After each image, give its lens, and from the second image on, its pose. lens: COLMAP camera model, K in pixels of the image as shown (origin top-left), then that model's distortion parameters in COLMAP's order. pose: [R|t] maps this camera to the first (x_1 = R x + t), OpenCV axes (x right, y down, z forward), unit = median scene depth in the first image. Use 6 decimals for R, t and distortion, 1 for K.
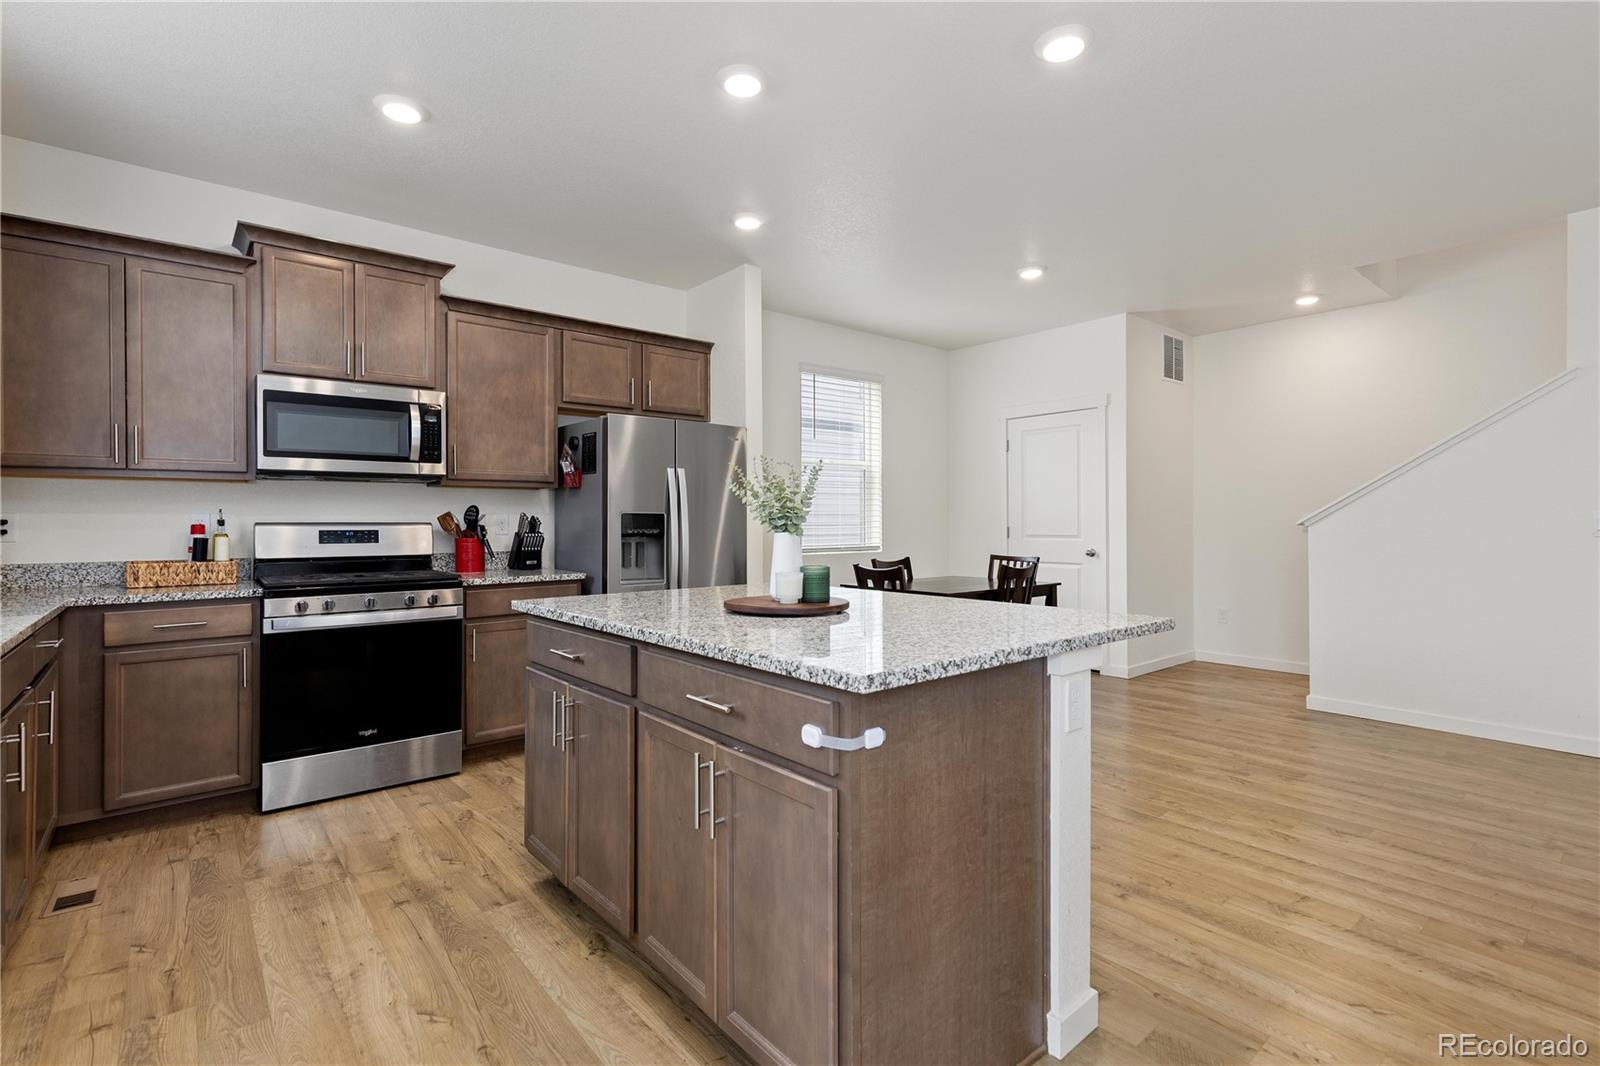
lens RADIAL K [[742.1, 0, 797.6], [0, 742.1, 517.7], [0, 0, 1]] dist [0.006872, -0.000549]
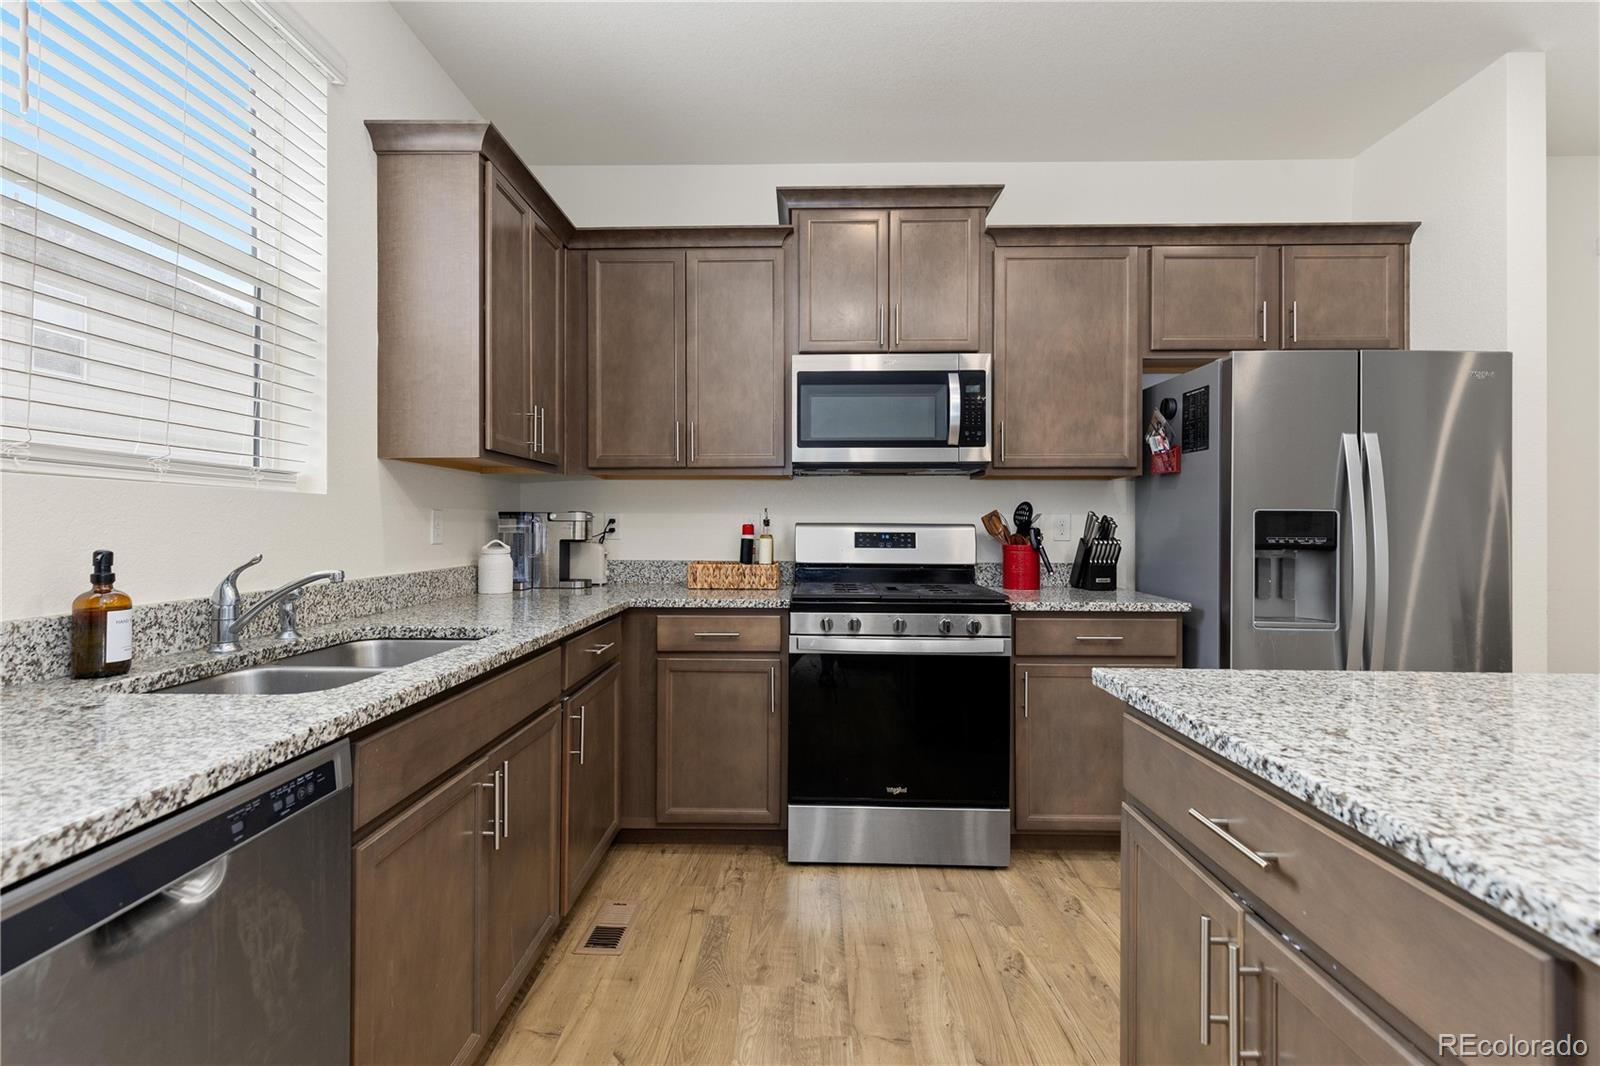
lens RADIAL K [[736.5, 0, 793.7], [0, 736.5, 519.3], [0, 0, 1]] dist [0.009762, 0.000154]
pose [[0.754061, 0.001587, -0.656803, -0.139646], [-0.002818, 0.999996, -0.000819, 0.002998], [0.656799, 0.002468, 0.754062, 0.321172]]
